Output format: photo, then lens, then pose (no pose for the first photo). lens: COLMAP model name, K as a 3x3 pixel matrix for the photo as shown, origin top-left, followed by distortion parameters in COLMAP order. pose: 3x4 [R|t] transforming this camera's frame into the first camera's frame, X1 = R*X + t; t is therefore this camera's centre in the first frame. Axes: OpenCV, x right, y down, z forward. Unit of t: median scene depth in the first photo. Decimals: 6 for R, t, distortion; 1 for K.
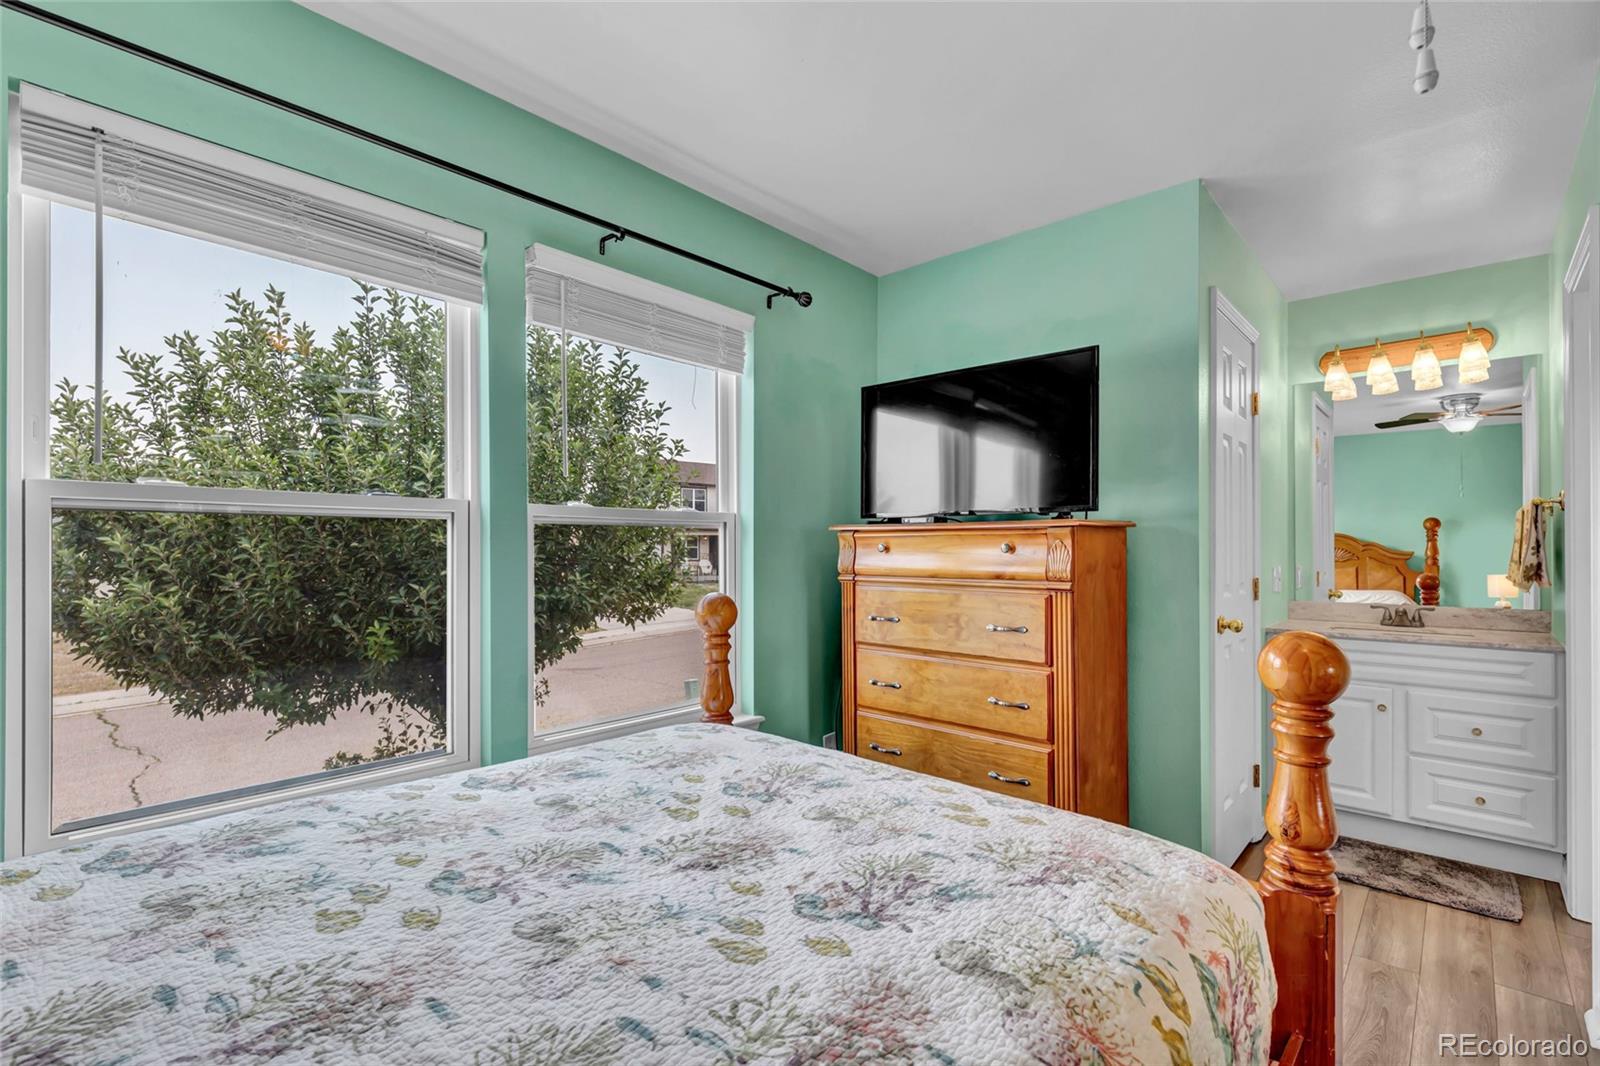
lens RADIAL K [[737.7, 0, 804.5], [0, 737.7, 545.1], [0, 0, 1]] dist [0.005491, 0.001157]
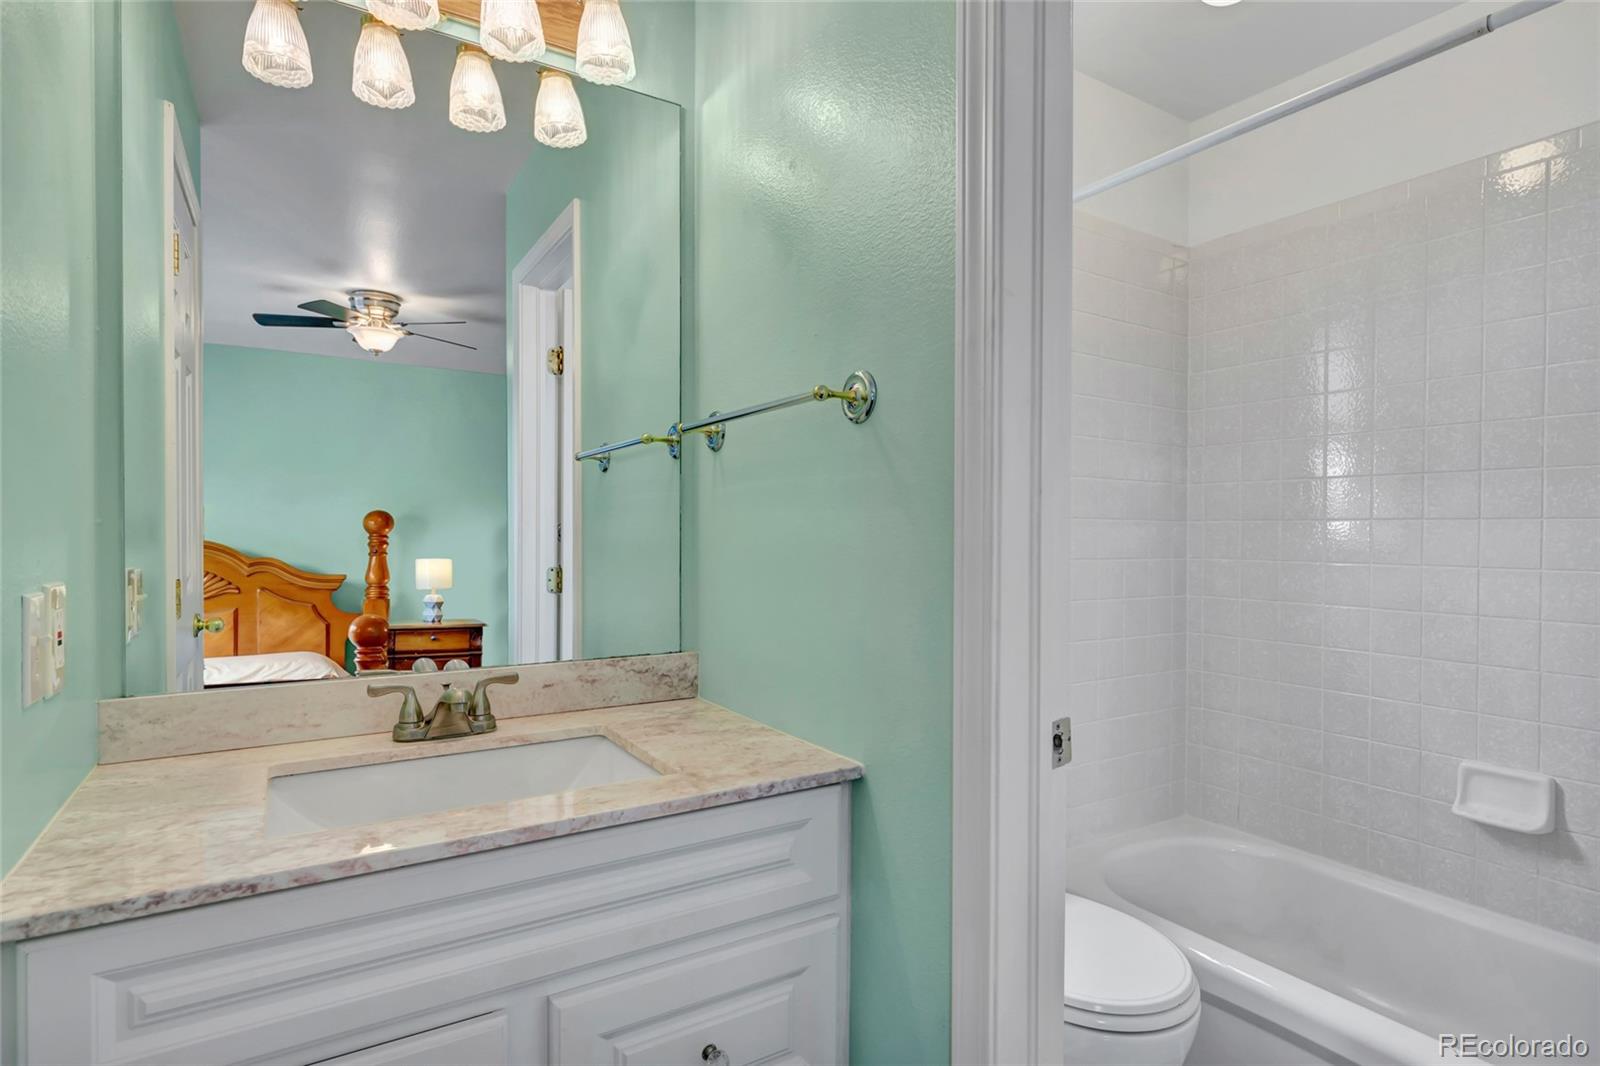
lens RADIAL K [[824.7, 0, 809.6], [0, 824.7, 537.6], [0, 0, 1]] dist [-0.002088, -0.000532]
pose [[0.264533, -0.005669, 0.964360, 0.529965], [-0.006400, 0.999950, 0.007633, 0.011251], [-0.964355, -0.008191, 0.264484, 0.819431]]
